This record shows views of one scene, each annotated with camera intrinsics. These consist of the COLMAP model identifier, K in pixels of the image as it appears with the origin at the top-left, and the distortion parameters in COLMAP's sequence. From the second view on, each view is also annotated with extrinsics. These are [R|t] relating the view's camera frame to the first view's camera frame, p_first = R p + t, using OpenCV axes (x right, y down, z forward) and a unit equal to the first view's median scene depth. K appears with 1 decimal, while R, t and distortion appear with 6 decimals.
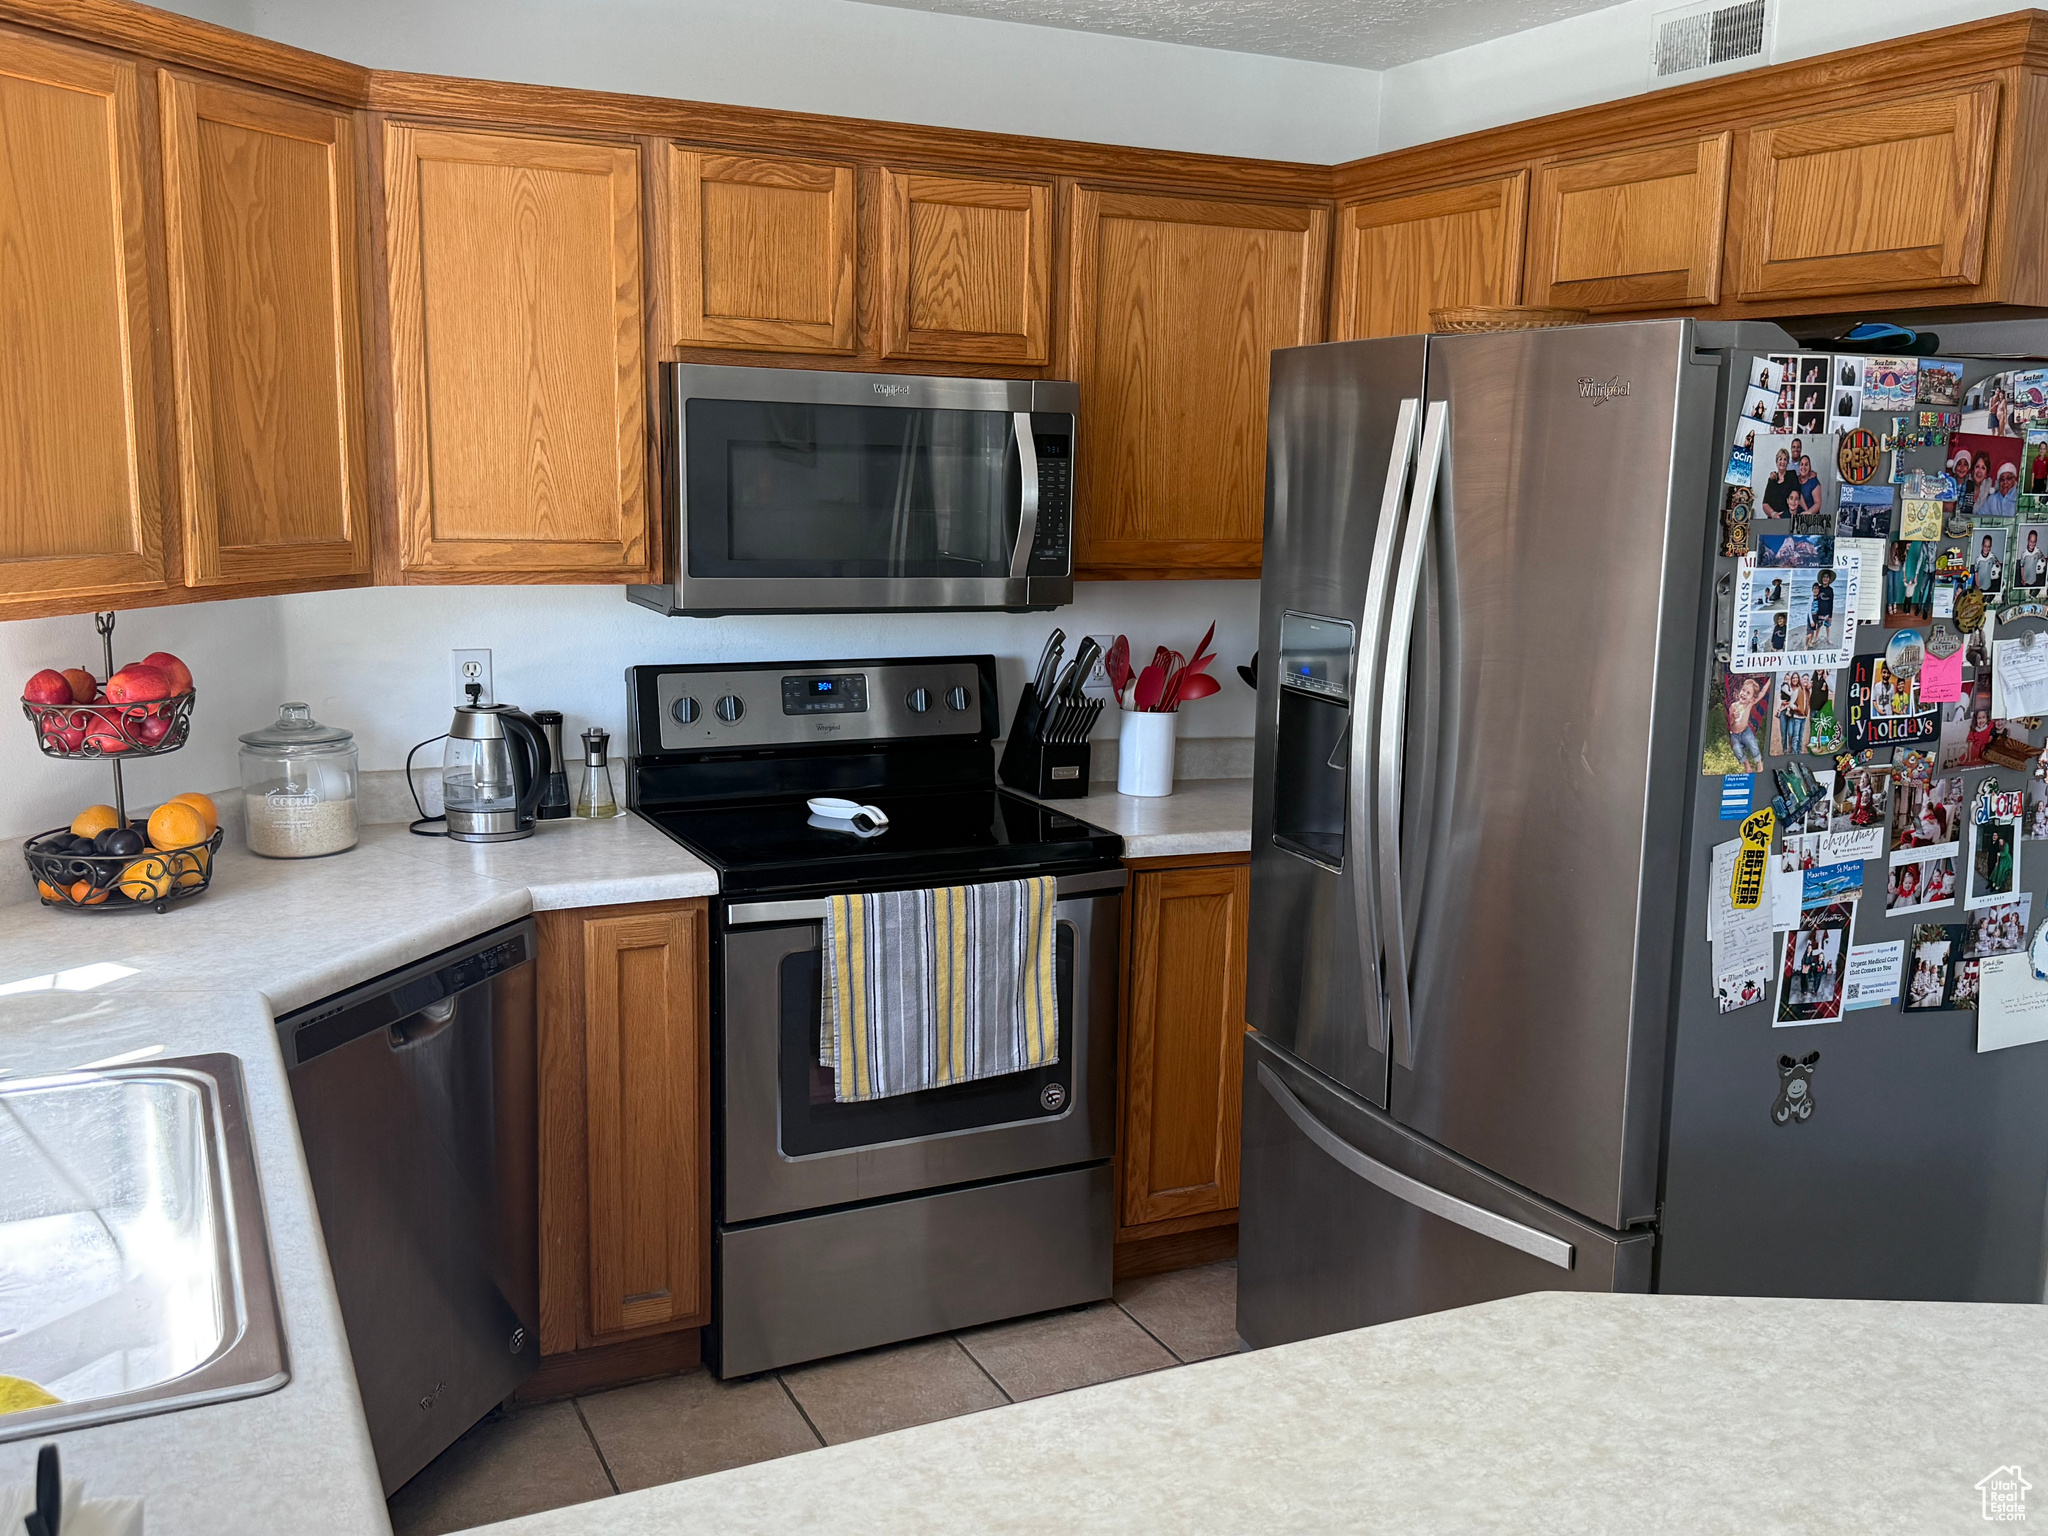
lens RADIAL K [[1831.9, 0, 1024.0], [0, 1831.9, 768.0], [0, 0, 1]] dist [0.183364, -0.396189]
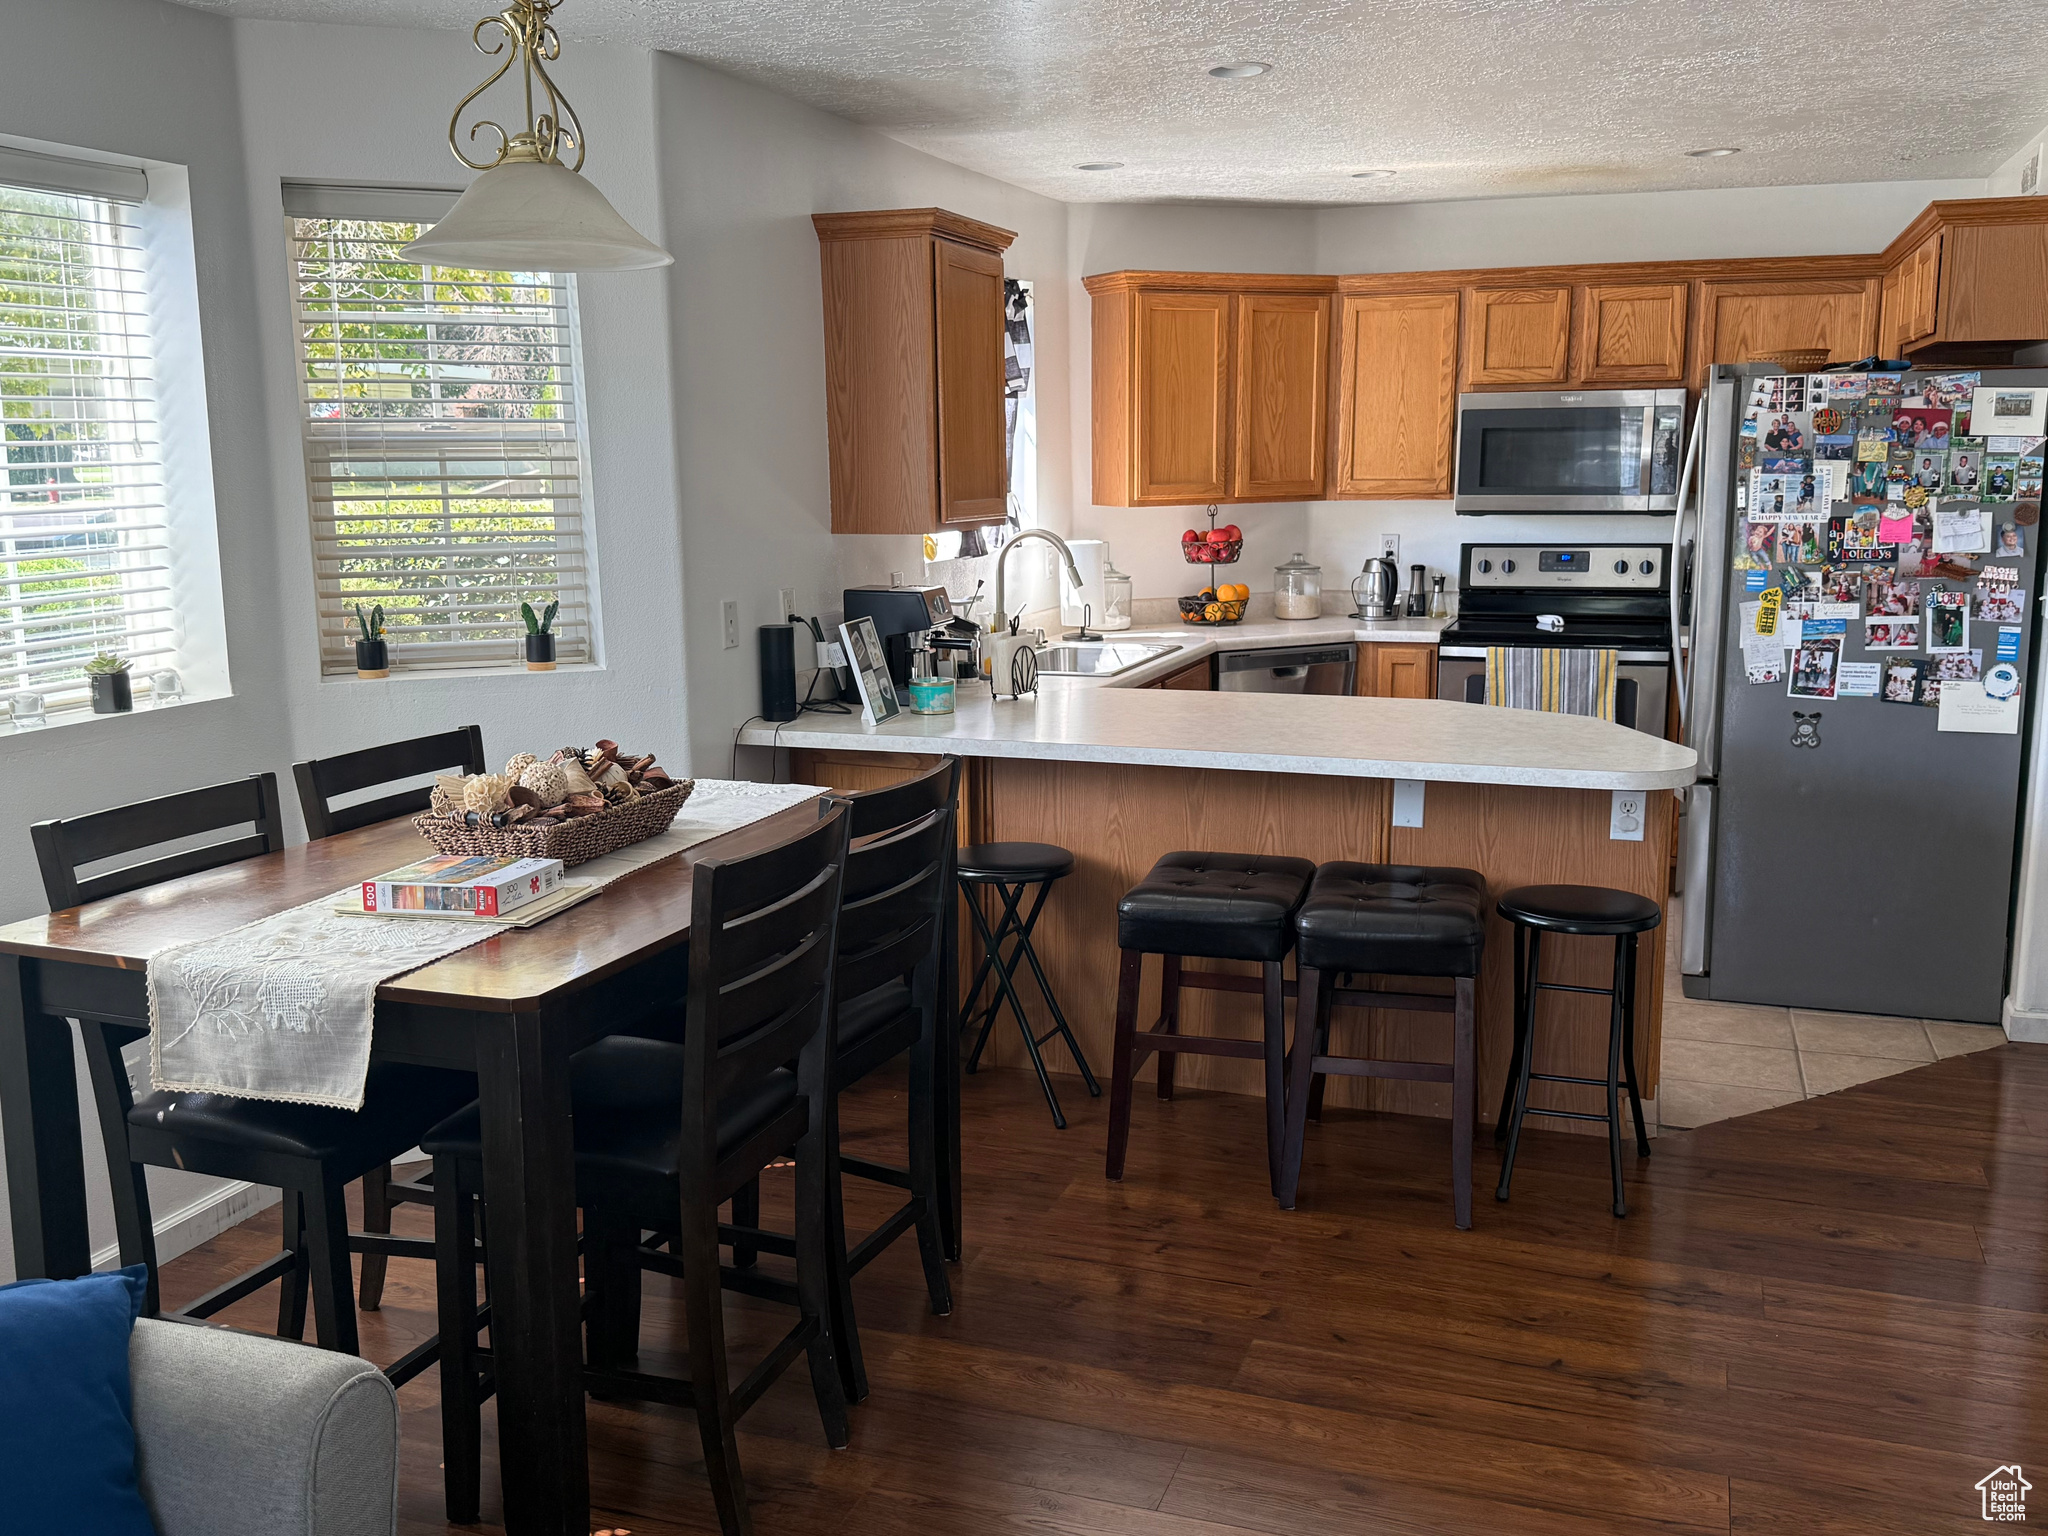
lens RADIAL K [[1831.9, 0, 1024.0], [0, 1831.9, 768.0], [0, 0, 1]] dist [0.183364, -0.396189]
pose [[0.707730, 0.099273, -0.699473, 1.199679], [-0.098694, 0.994262, 0.041253, 0.205380], [0.699555, 0.039838, 0.713467, -1.028395]]
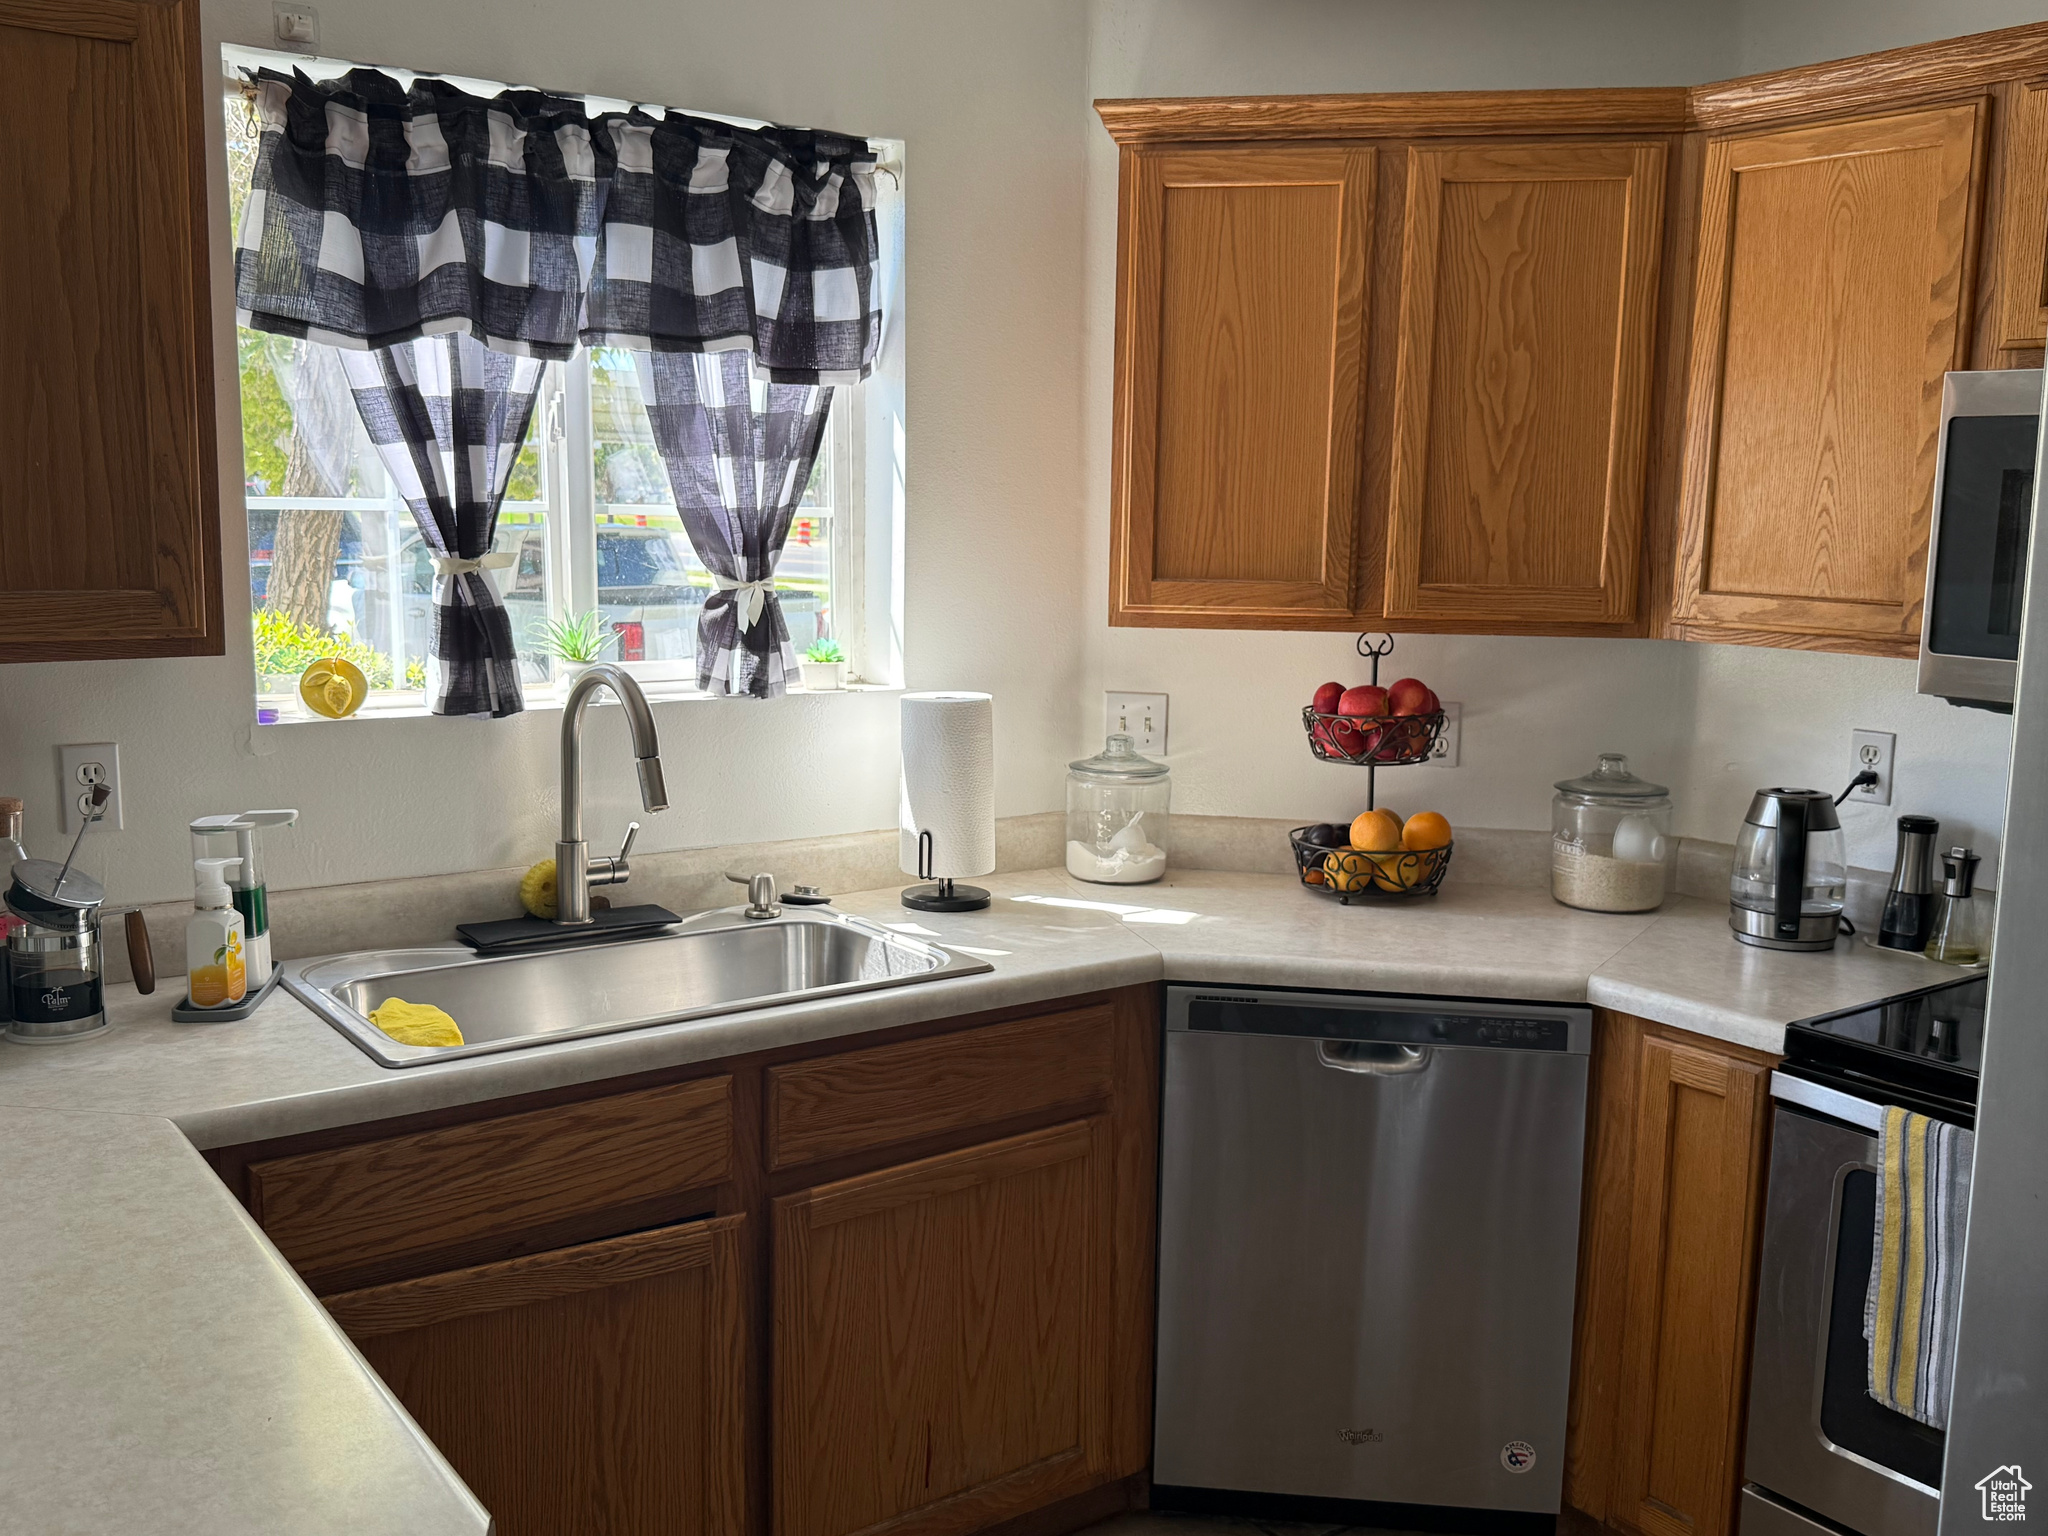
lens RADIAL K [[1831.9, 0, 1024.0], [0, 1831.9, 768.0], [0, 0, 1]] dist [0.183364, -0.396189]
pose [[0.190483, 0.123963, -0.973832, 0.611974], [-0.183107, 0.979073, 0.088814, -0.070920], [0.964463, 0.161398, 0.209195, 0.610049]]
